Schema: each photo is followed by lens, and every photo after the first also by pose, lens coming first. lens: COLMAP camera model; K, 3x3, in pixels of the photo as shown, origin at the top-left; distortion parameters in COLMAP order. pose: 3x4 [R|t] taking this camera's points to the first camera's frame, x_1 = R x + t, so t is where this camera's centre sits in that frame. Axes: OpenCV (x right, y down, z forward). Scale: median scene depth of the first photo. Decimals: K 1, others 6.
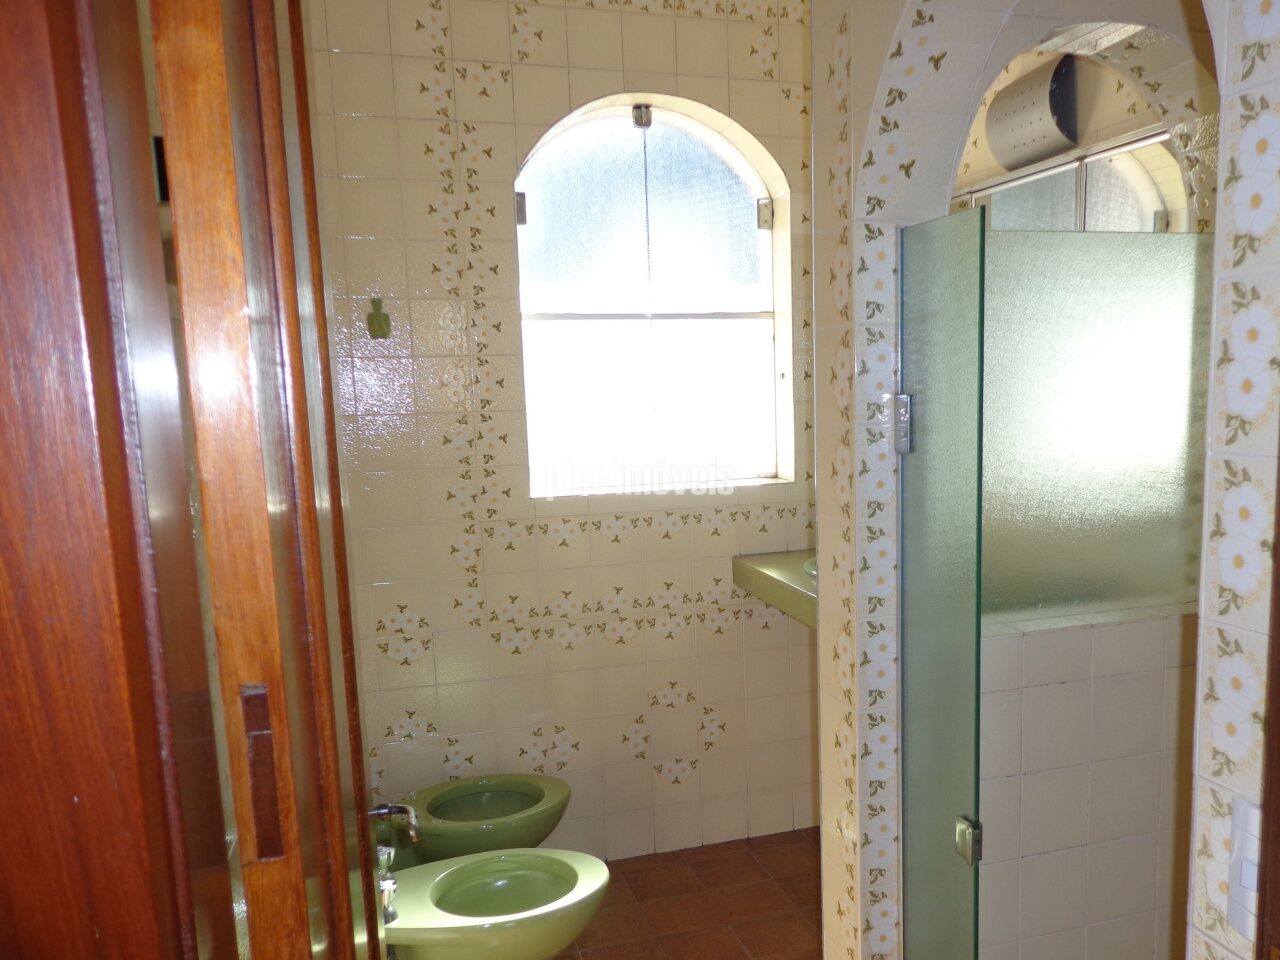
lens RADIAL K [[945.0, 0, 641.2], [0, 945.0, 484.4], [0, 0, 1]] dist [0.008658, 0.001261]
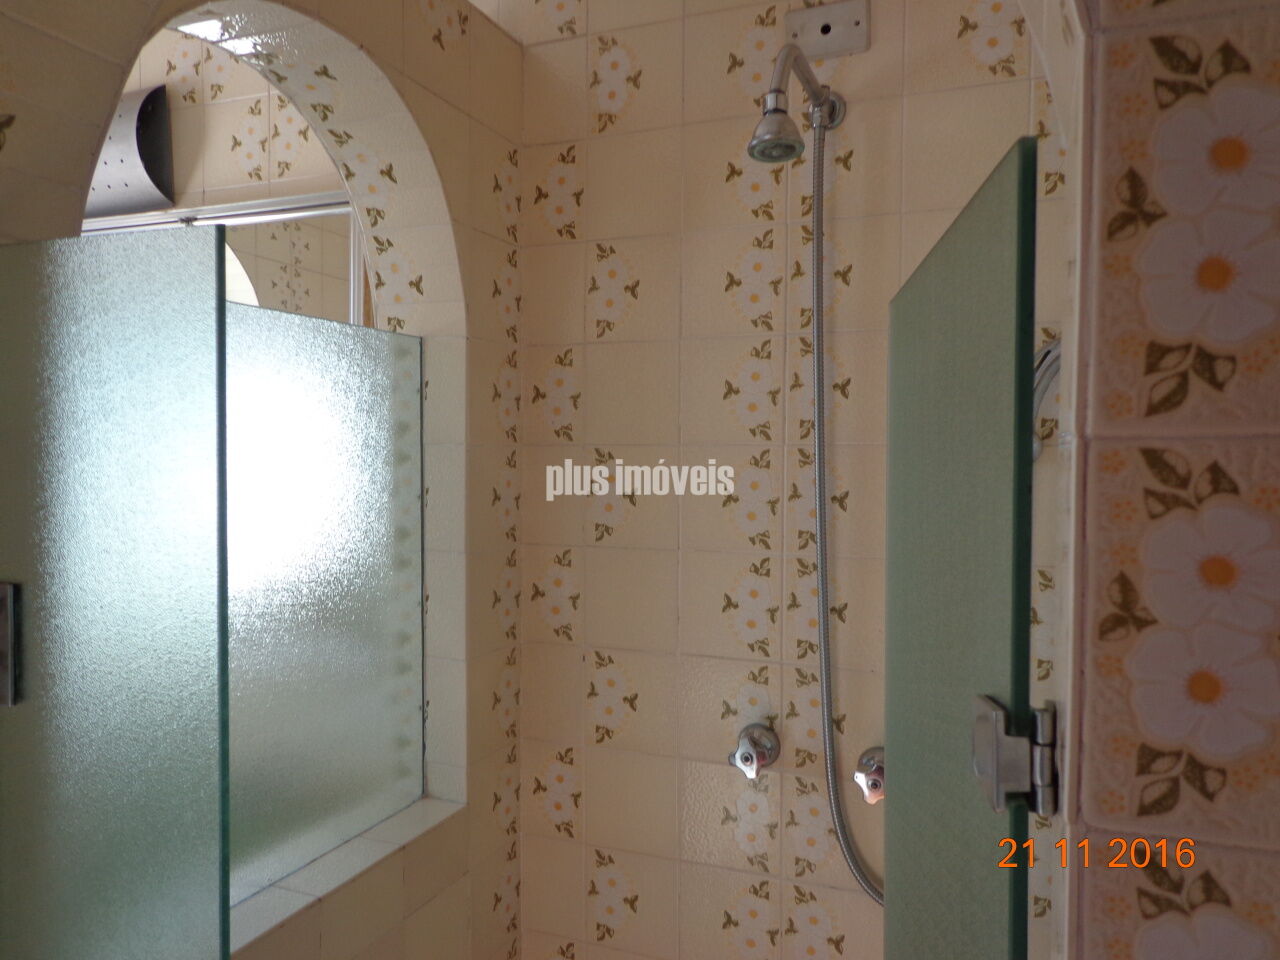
lens RADIAL K [[945.0, 0, 640.7], [0, 945.0, 479.8], [0, 0, 1]] dist [0.008658, 0.001261]
pose [[0.568942, 0.012719, 0.822279, 0.053497], [0.070798, 0.995411, -0.064383, -0.078230], [-0.819325, 0.094846, 0.565430, 0.396126]]
